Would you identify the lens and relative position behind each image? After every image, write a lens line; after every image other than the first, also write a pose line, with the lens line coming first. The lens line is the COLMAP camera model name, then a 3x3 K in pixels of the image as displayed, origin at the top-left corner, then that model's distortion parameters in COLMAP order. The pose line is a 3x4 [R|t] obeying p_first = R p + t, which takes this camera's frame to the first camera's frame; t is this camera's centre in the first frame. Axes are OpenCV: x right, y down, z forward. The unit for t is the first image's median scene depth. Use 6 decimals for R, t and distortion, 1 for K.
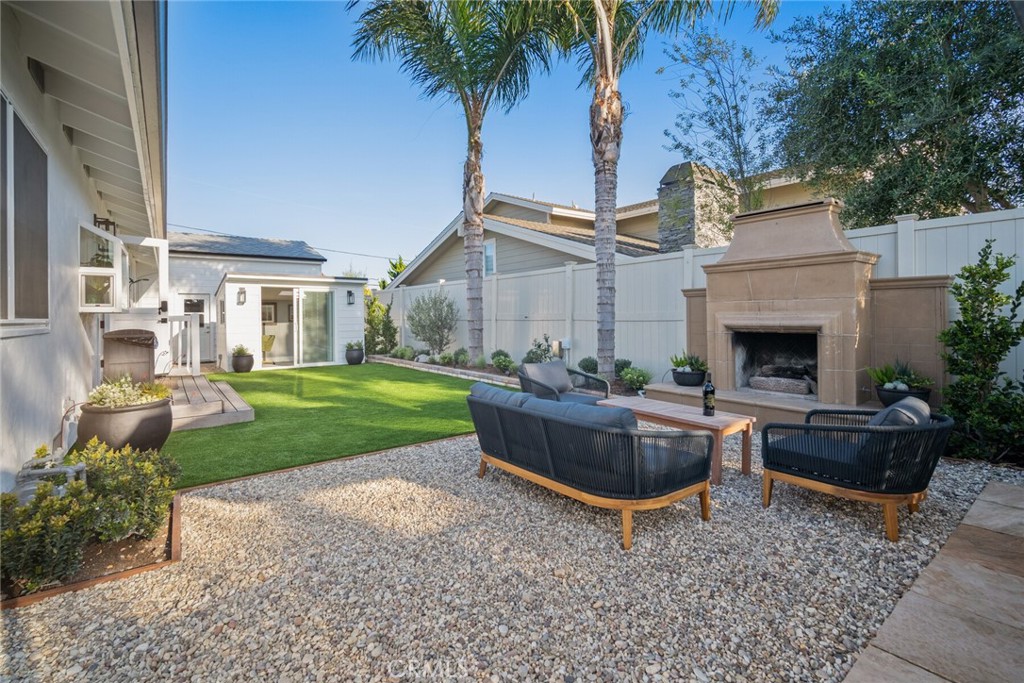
lens RADIAL K [[457.8, 0, 510.1], [0, 457.8, 313.3], [0, 0, 1]] dist [-0.000307, 0.000130]
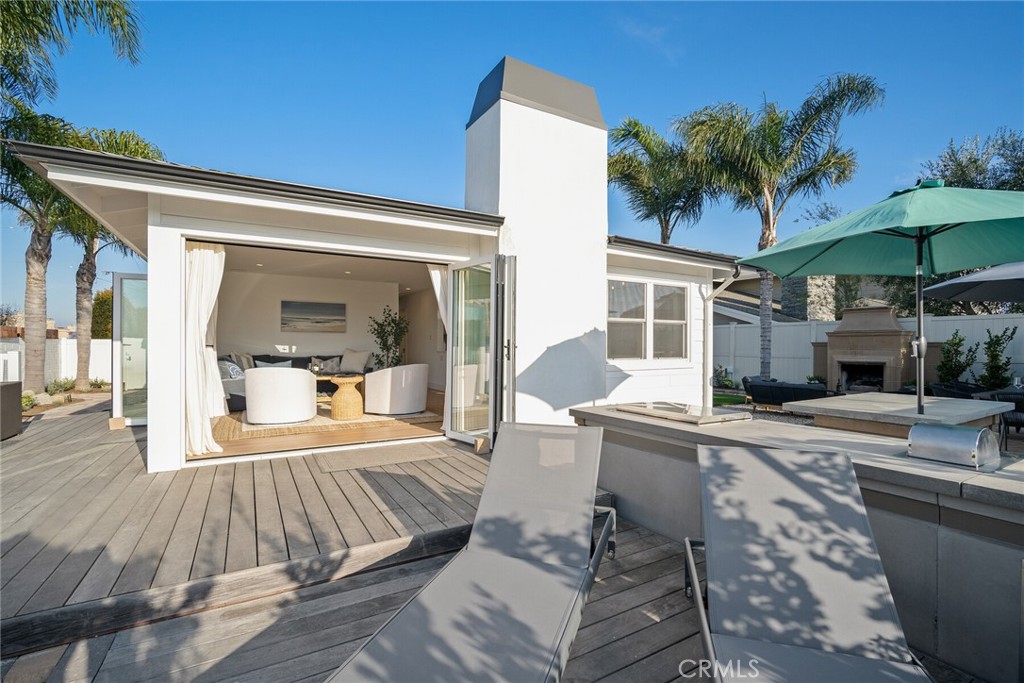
lens RADIAL K [[455.1, 0, 513.1], [0, 455.1, 348.8], [0, 0, 1]] dist [-0.005302, 0.000266]
pose [[0.992544, 0.013287, -0.121157, -1.159605], [-0.011657, 0.999832, 0.014155, -0.065196], [0.121325, -0.012637, 0.992532, -1.916395]]
